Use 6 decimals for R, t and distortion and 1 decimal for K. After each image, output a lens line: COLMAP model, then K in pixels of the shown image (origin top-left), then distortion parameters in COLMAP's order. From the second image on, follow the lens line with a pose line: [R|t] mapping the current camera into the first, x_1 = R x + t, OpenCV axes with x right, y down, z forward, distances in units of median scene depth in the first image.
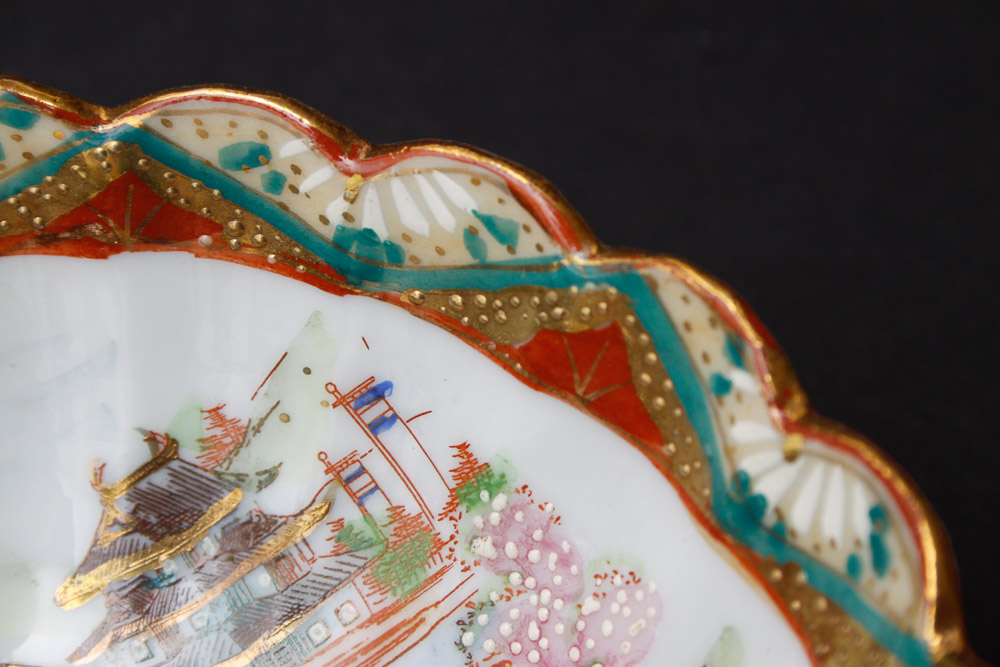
lens RADIAL K [[2238.1, 0, 500.0], [0, 2238.1, 333.5], [0, 0, 1]] dist [0.039727, 0.229705]
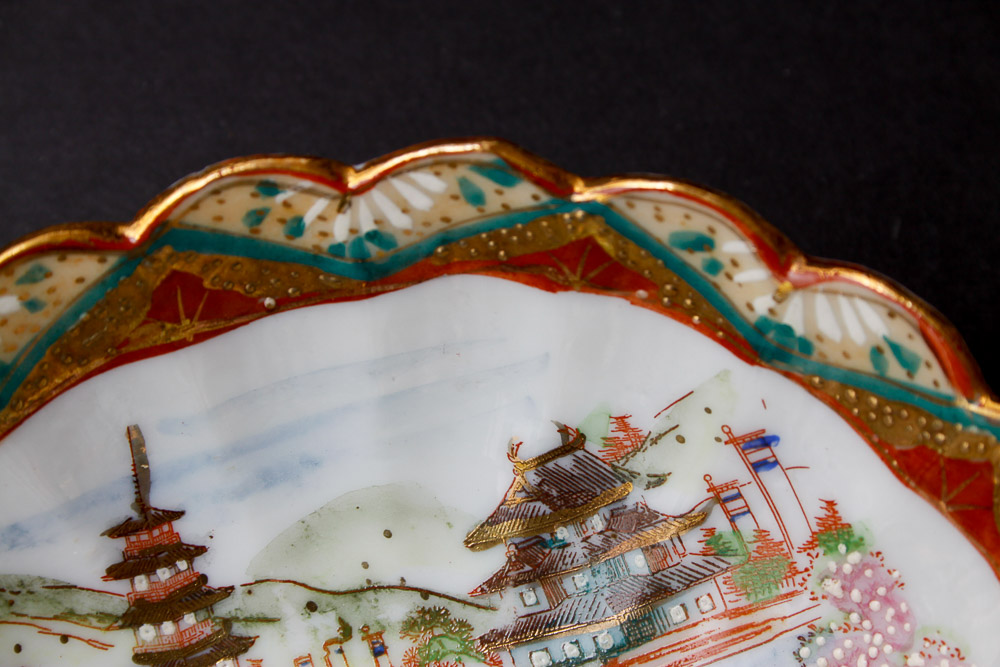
lens RADIAL K [[2238.1, 0, 500.0], [0, 2238.1, 333.5], [0, 0, 1]] dist [0.039727, 0.229705]
pose [[0.984563, 0.167924, -0.049361, -0.144242], [-0.148393, 0.950400, 0.273348, -0.329650], [0.092814, -0.261803, 0.960648, -0.124232]]
